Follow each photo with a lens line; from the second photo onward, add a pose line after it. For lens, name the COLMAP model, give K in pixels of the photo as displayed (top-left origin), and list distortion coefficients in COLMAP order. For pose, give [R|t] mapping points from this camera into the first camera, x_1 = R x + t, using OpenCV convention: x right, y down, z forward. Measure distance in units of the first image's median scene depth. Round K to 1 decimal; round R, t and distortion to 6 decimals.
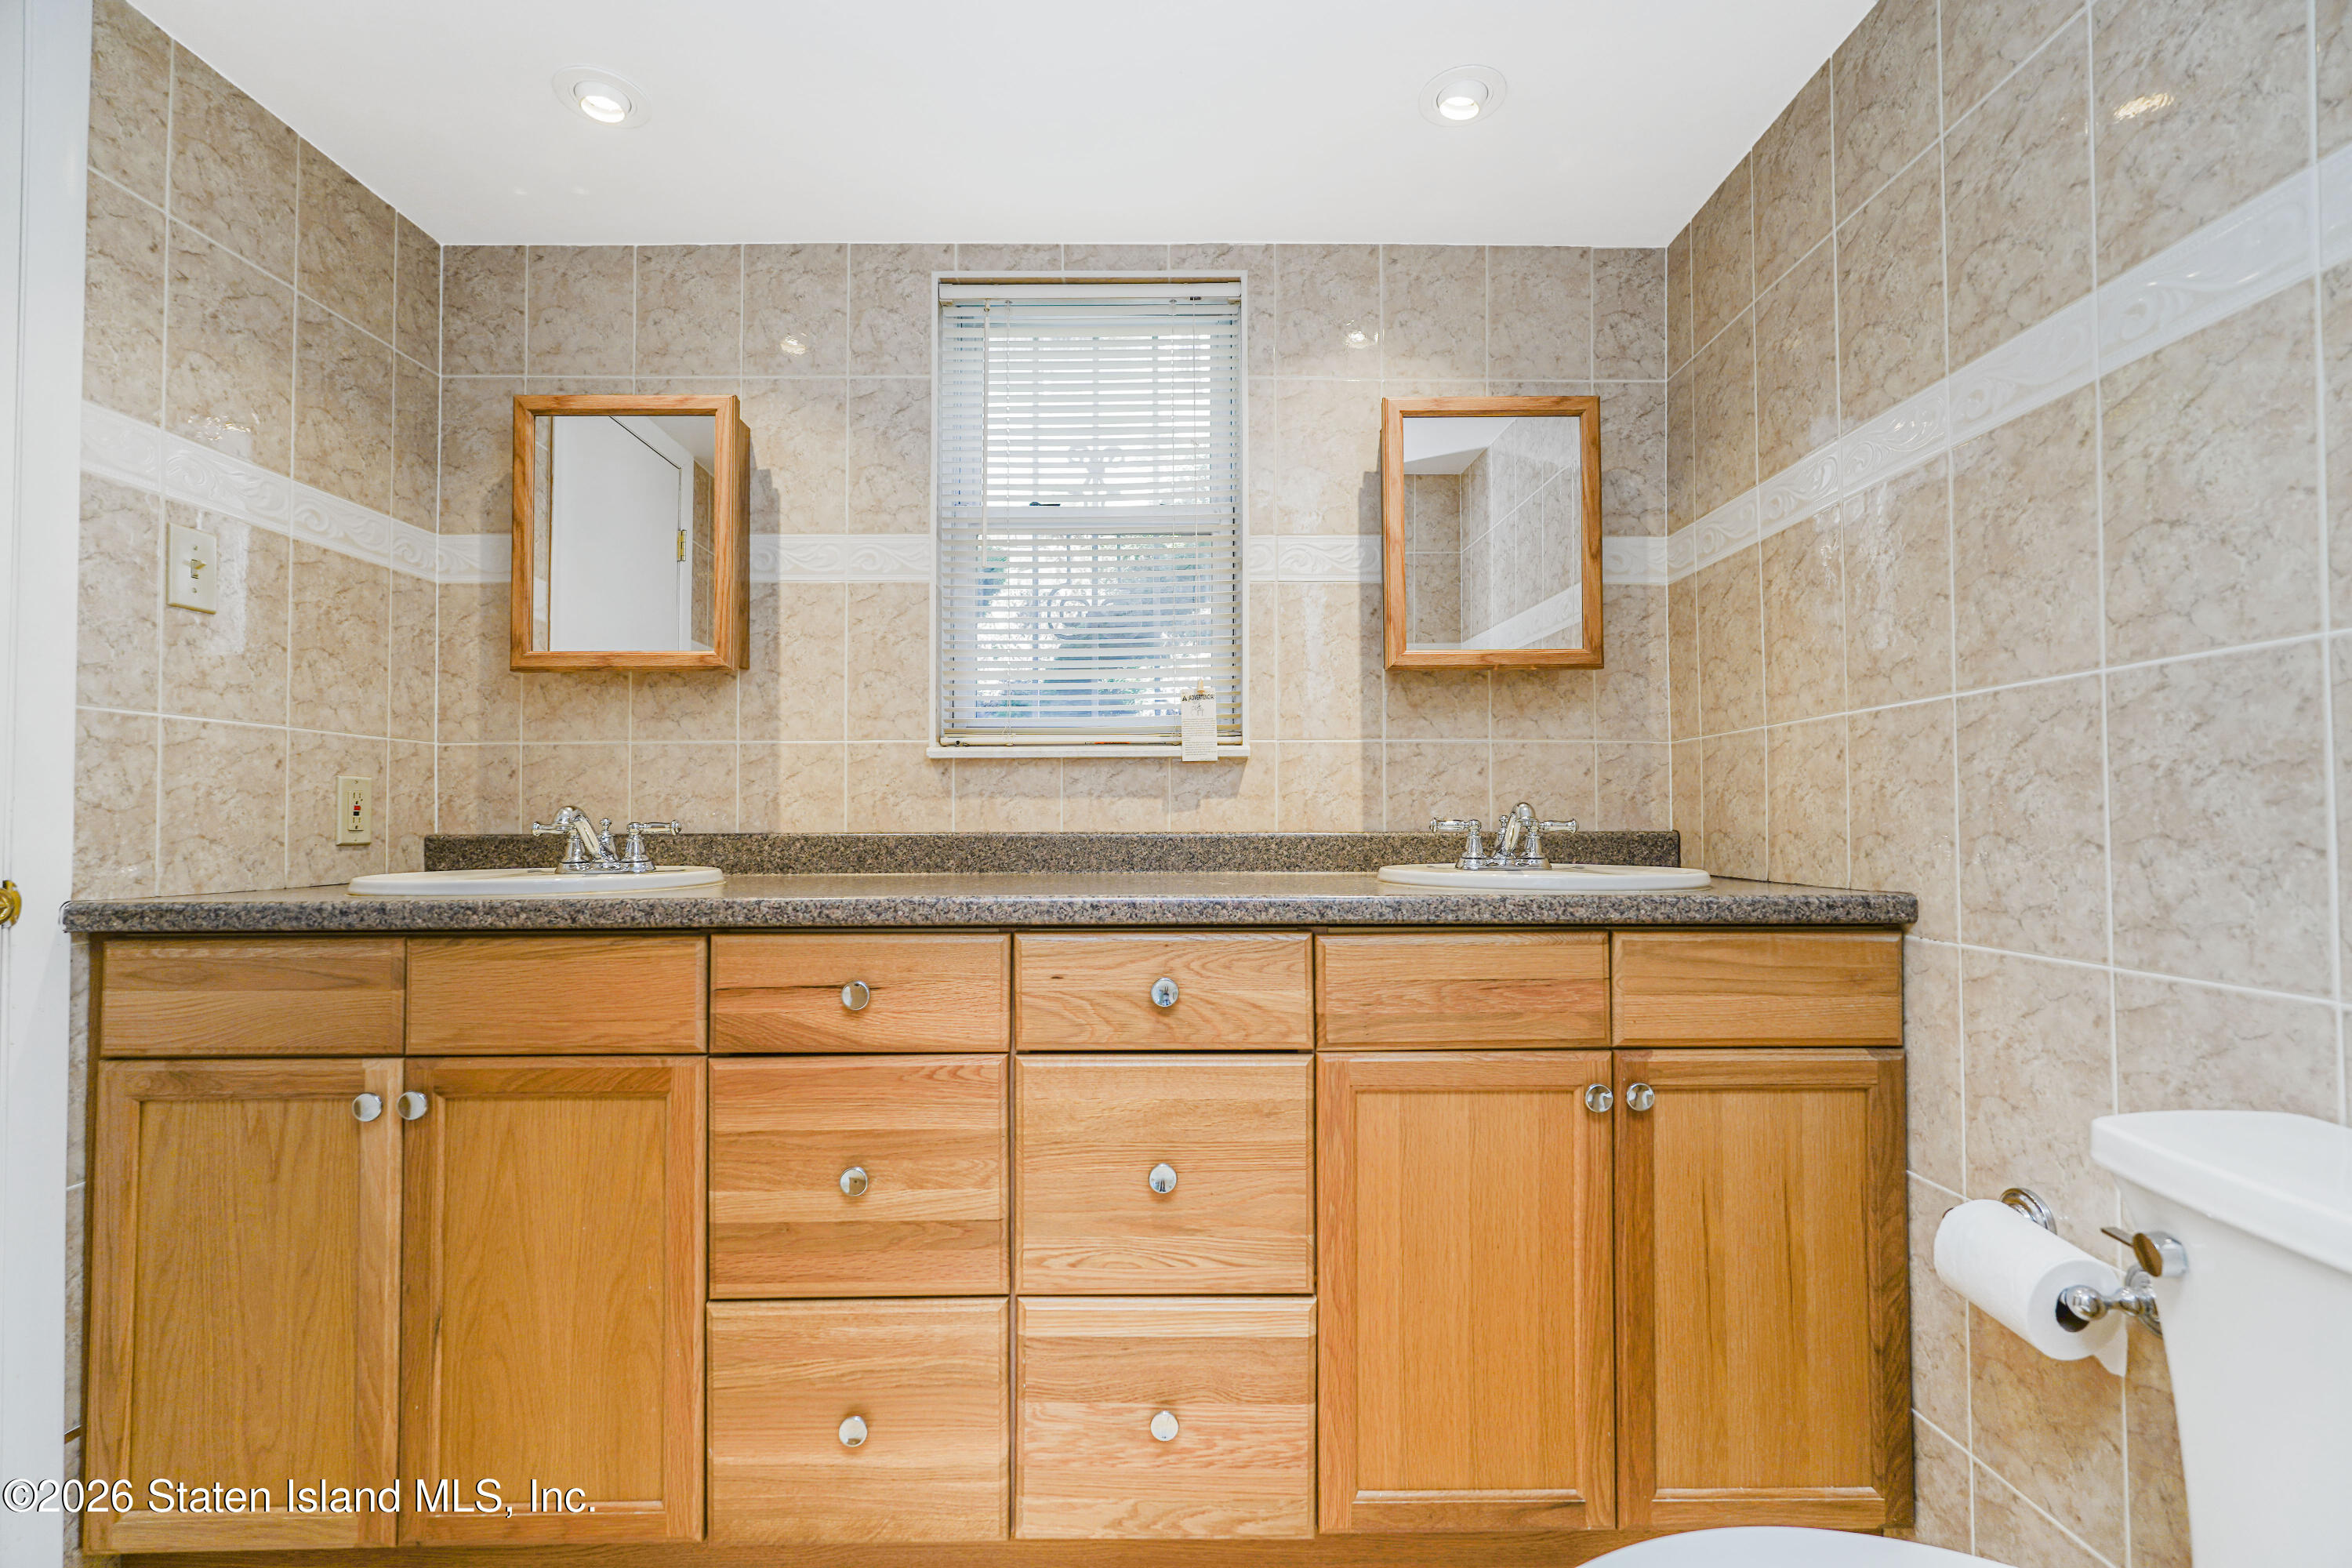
lens RADIAL K [[1061.9, 0, 1176.0], [0, 1061.9, 784.0], [0, 0, 1]] dist [-0.022208, 0.012516]
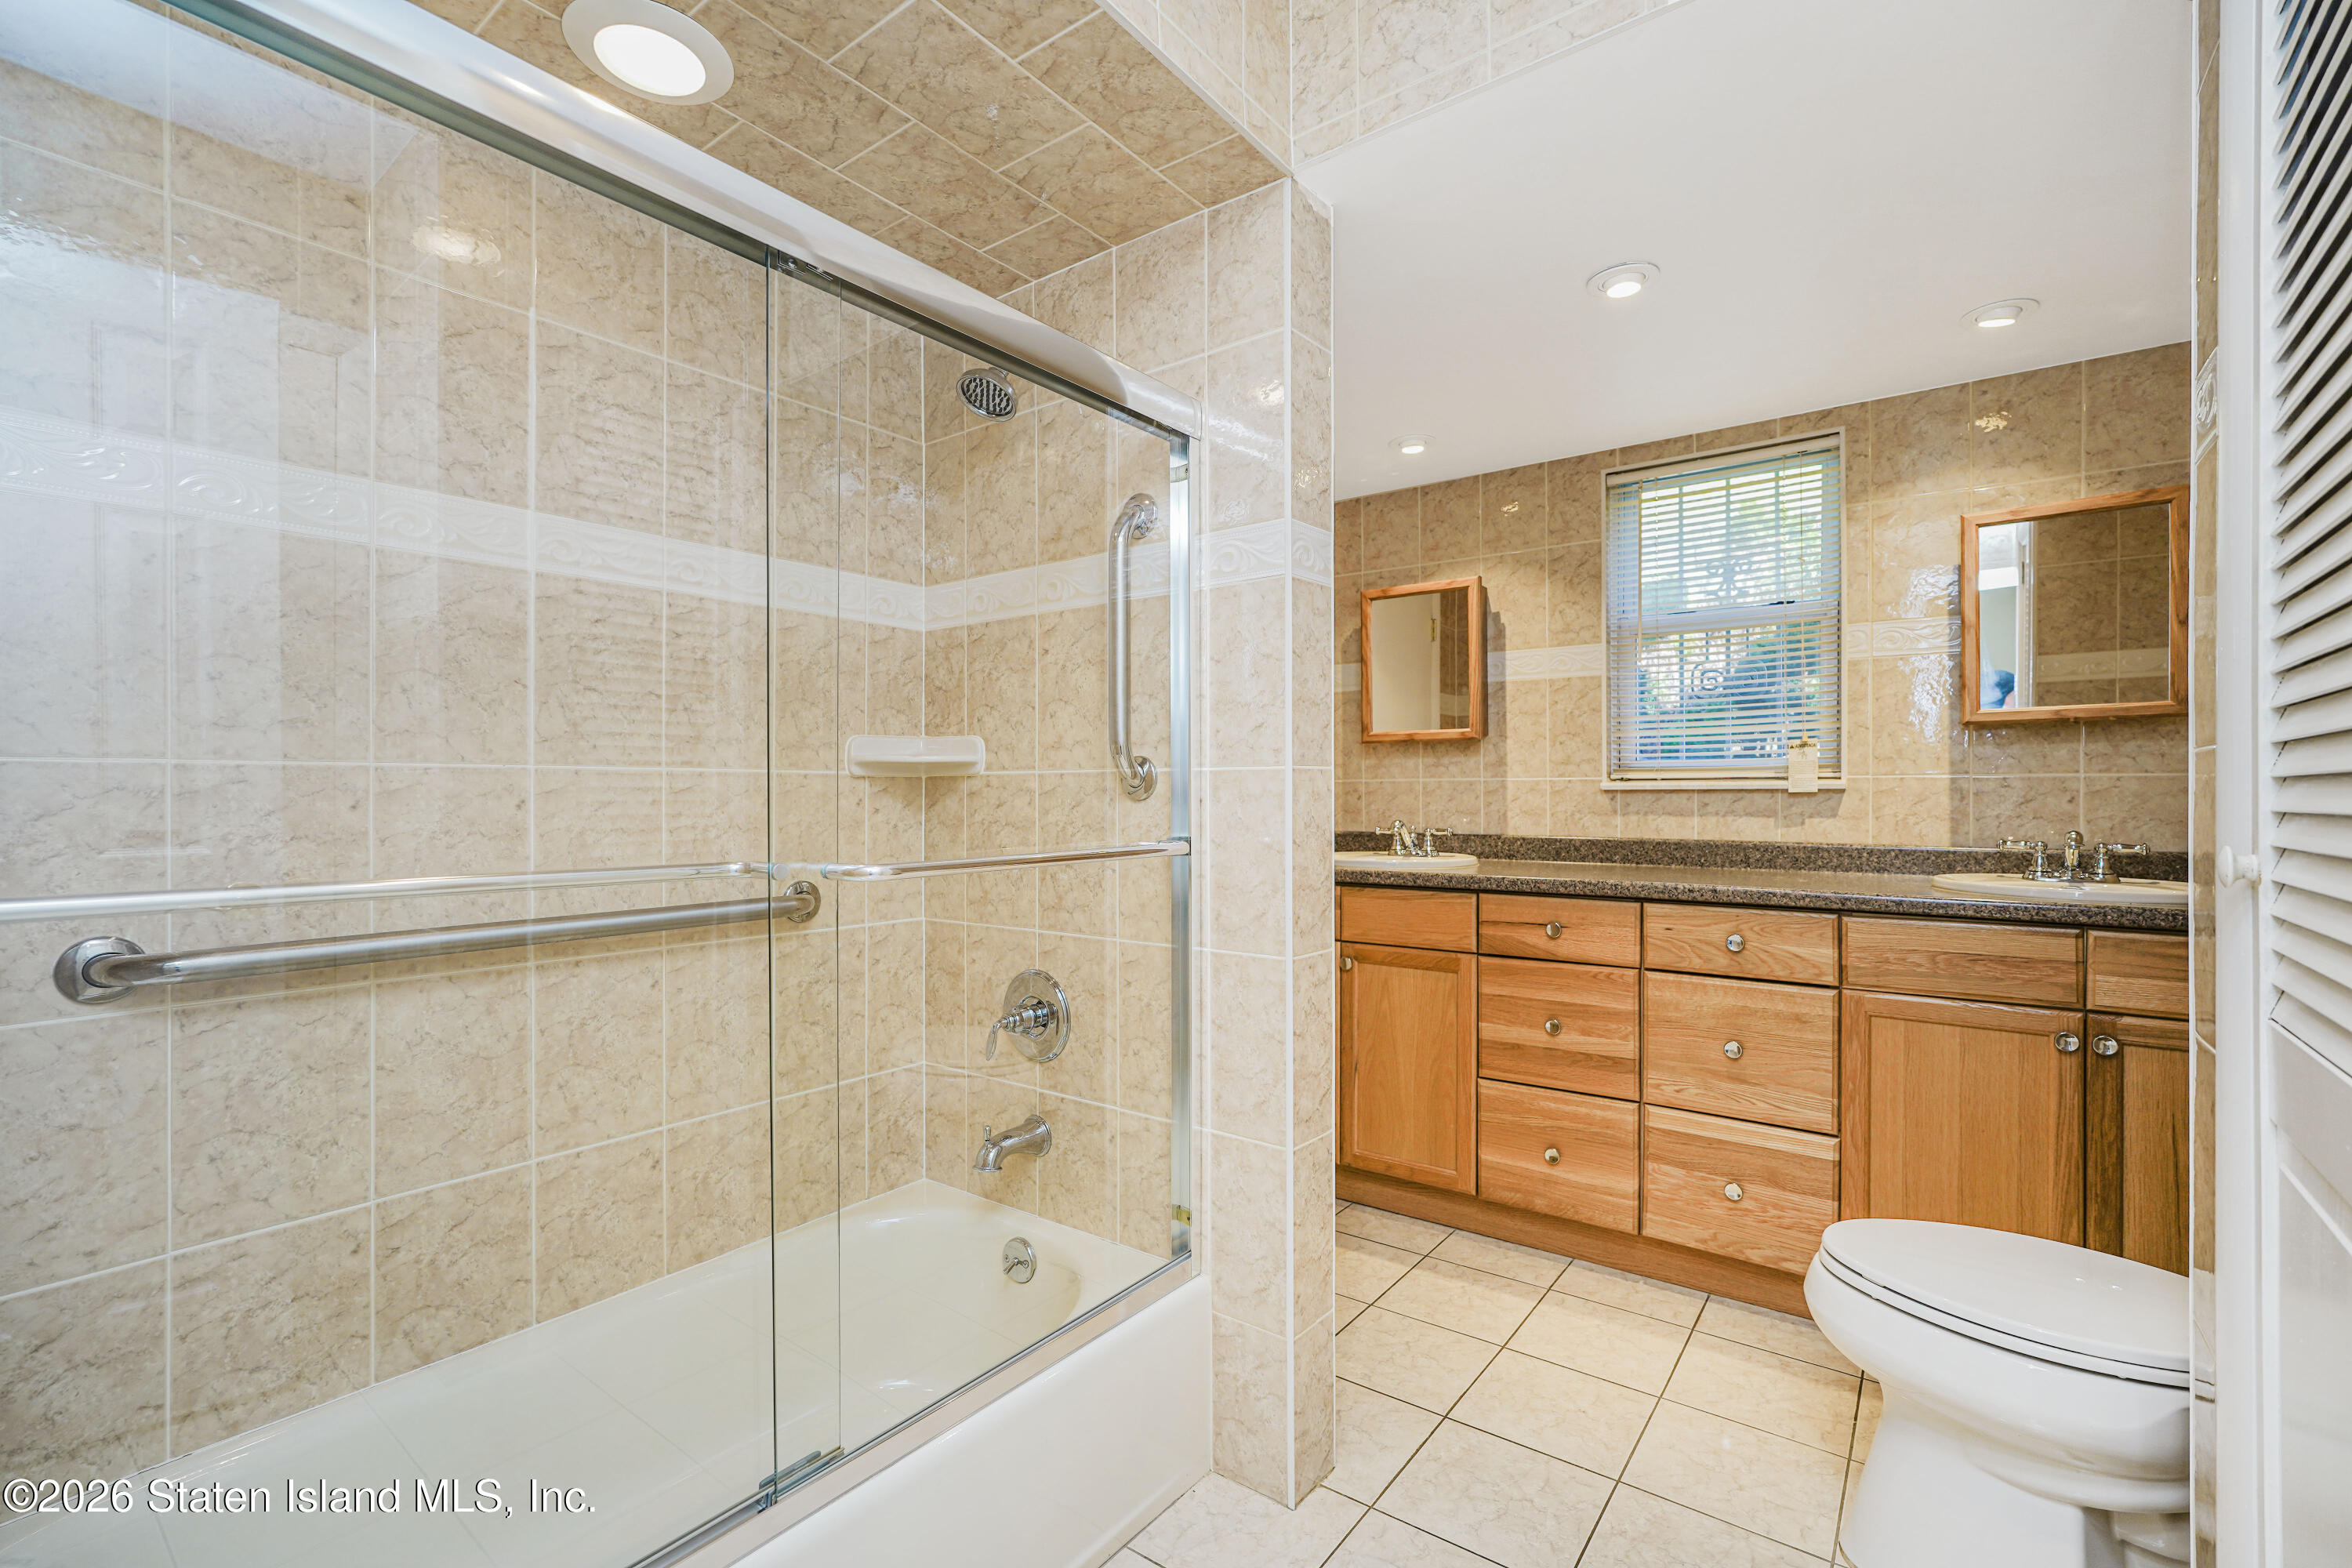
lens RADIAL K [[1061.9, 0, 1176.0], [0, 1061.9, 784.0], [0, 0, 1]] dist [-0.022208, 0.012516]
pose [[0.801419, 0.001367, -0.598102, 0.278098], [0.015090, 0.999633, 0.022505, -0.109733], [0.597913, -0.027062, 0.801104, -0.881104]]
